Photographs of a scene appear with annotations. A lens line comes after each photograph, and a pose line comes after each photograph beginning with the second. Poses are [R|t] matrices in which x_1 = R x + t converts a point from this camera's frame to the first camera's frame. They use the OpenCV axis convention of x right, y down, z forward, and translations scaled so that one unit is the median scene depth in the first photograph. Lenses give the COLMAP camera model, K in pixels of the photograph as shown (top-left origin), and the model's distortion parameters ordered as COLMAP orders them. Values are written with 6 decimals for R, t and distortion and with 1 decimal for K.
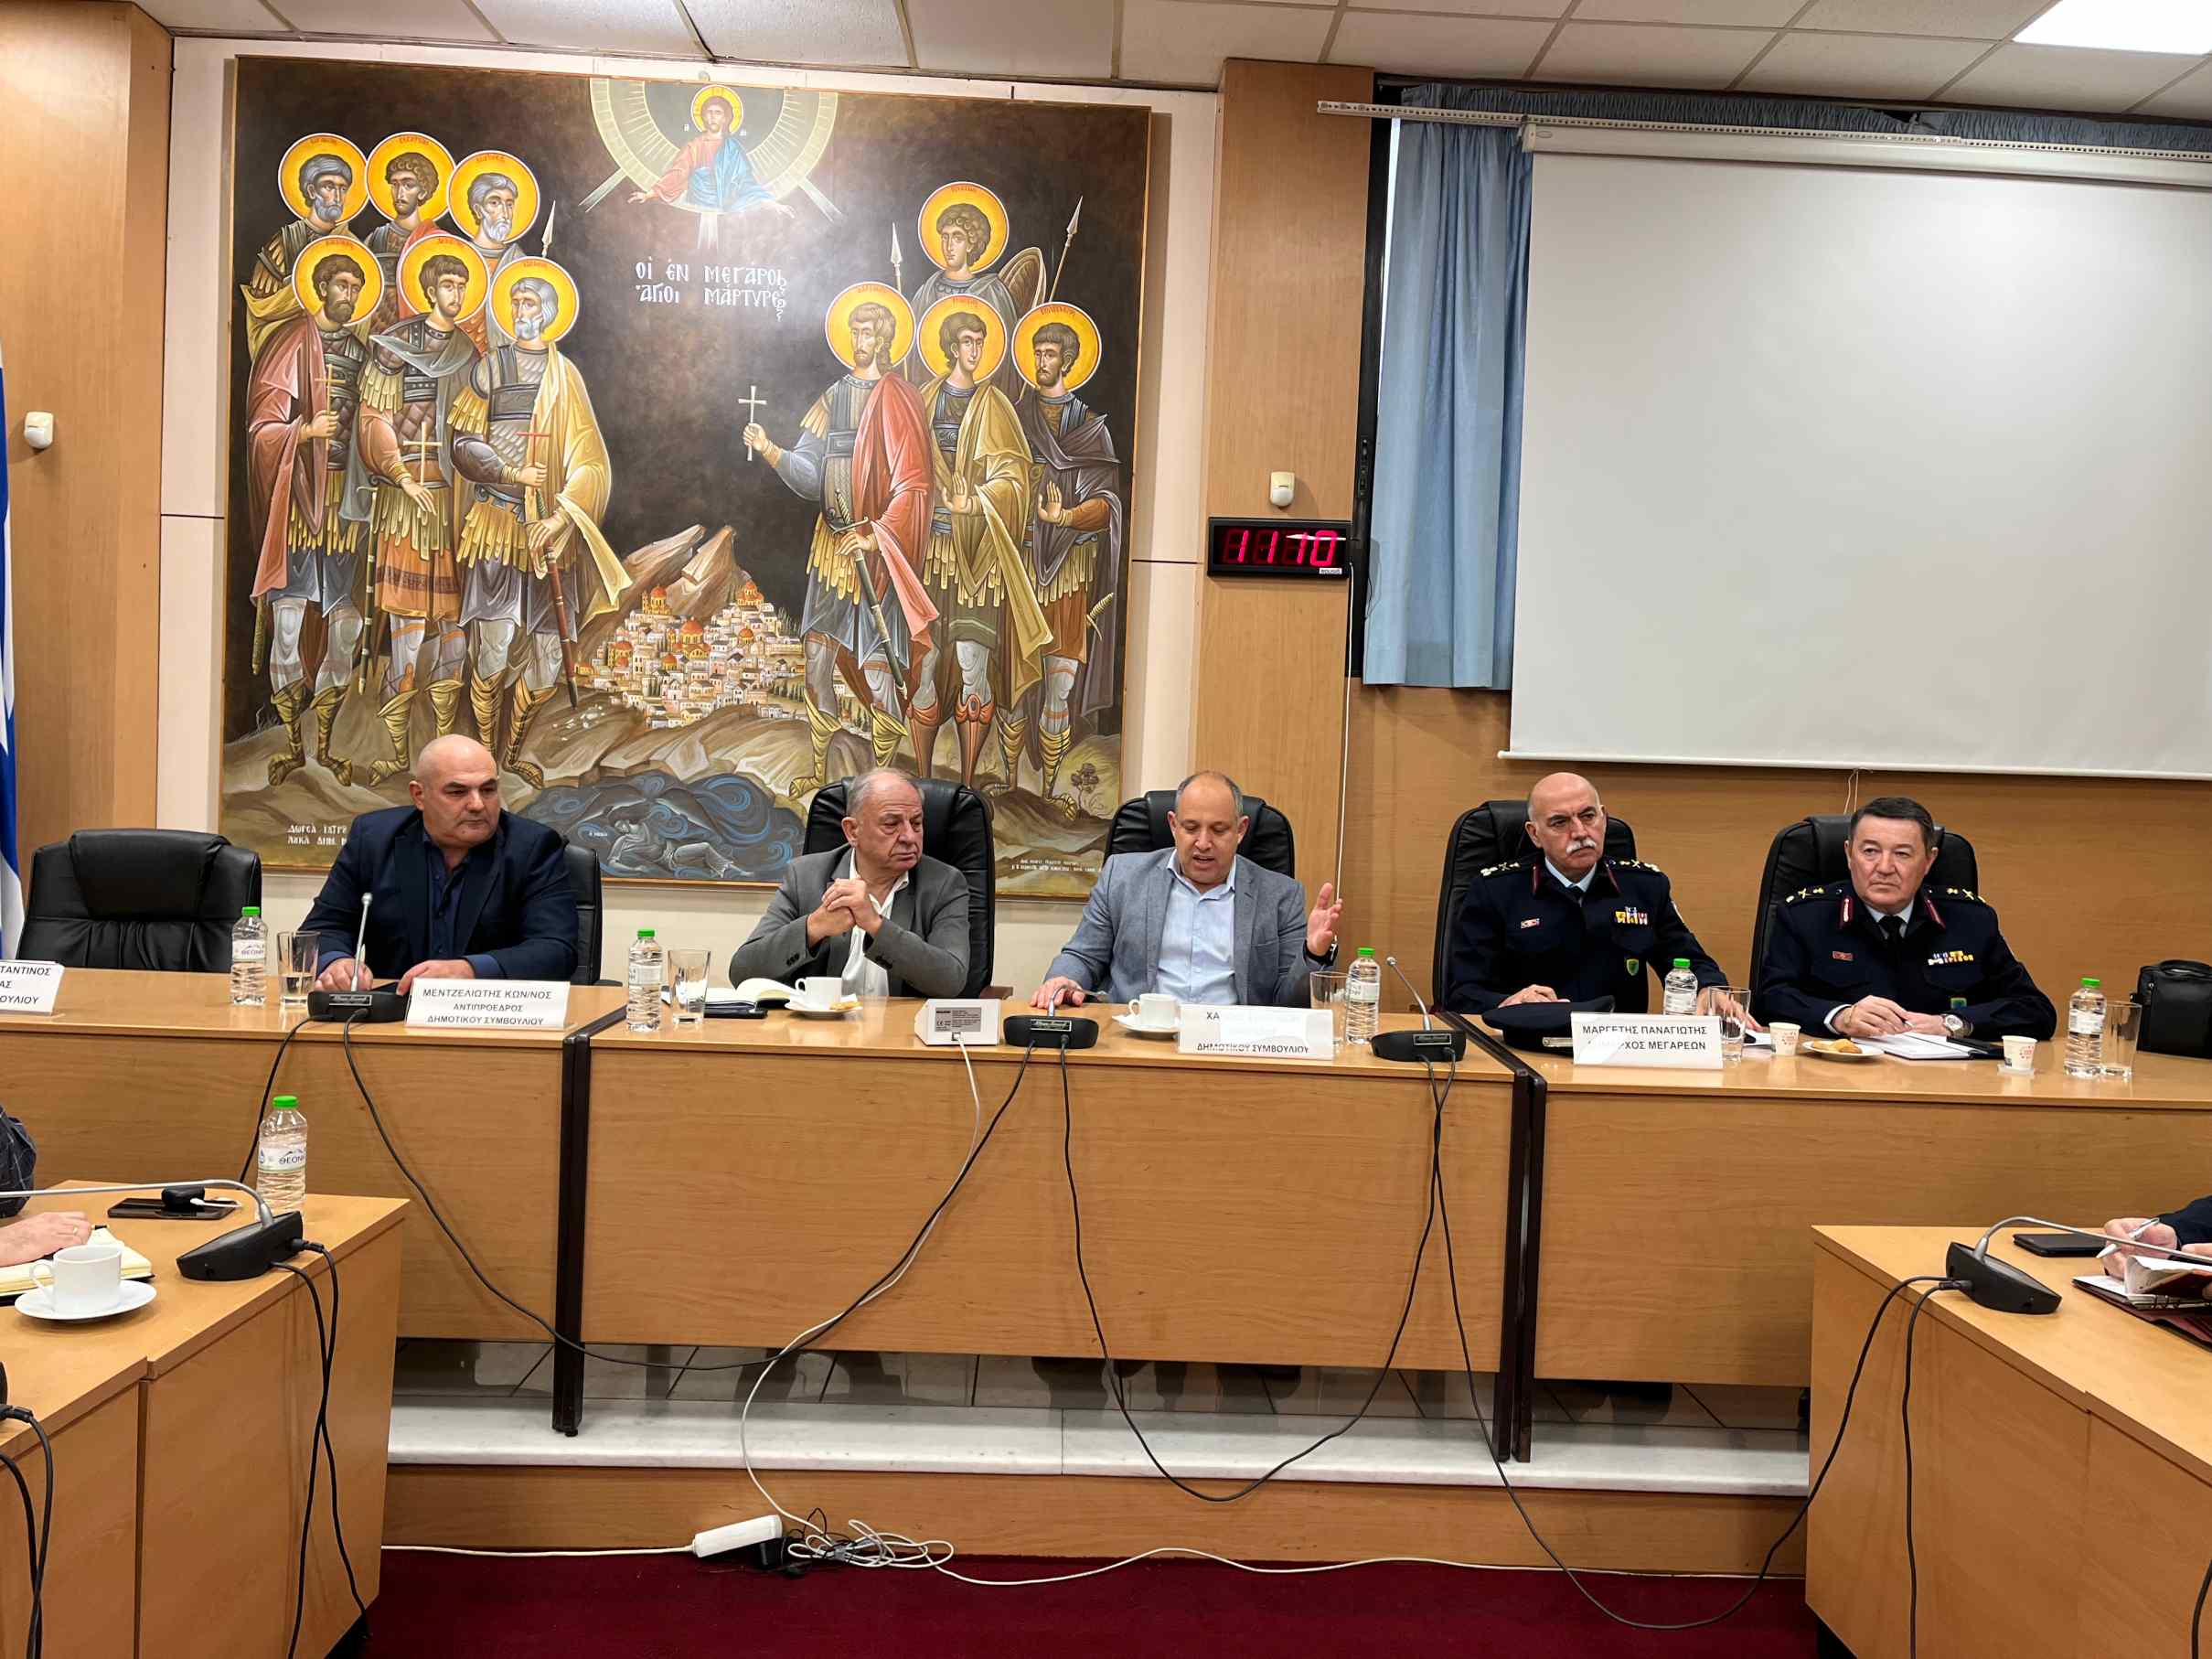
lens RADIAL K [[1675.9, 0, 1103.5], [0, 1675.9, 833.2], [0, 0, 1]] dist [0.063542, -0.063883]
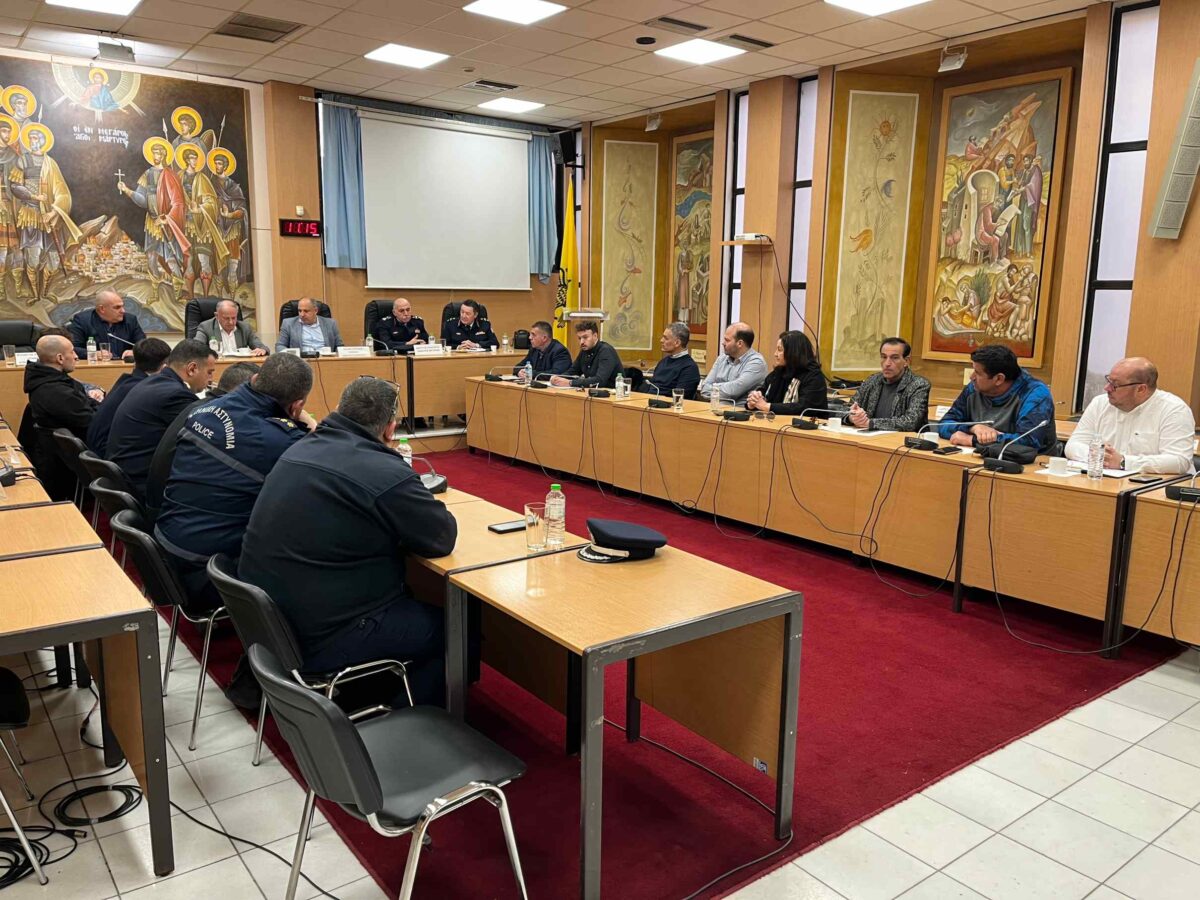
lens RADIAL K [[911.9, 0, 613.9], [0, 911.9, 454.8], [0, 0, 1]] dist [0.096018, -0.119382]
pose [[0.805926, -0.128515, 0.577899, -0.529413], [0.034446, 0.984679, 0.170938, -0.010564], [-0.591014, -0.117857, 0.798005, -0.954723]]
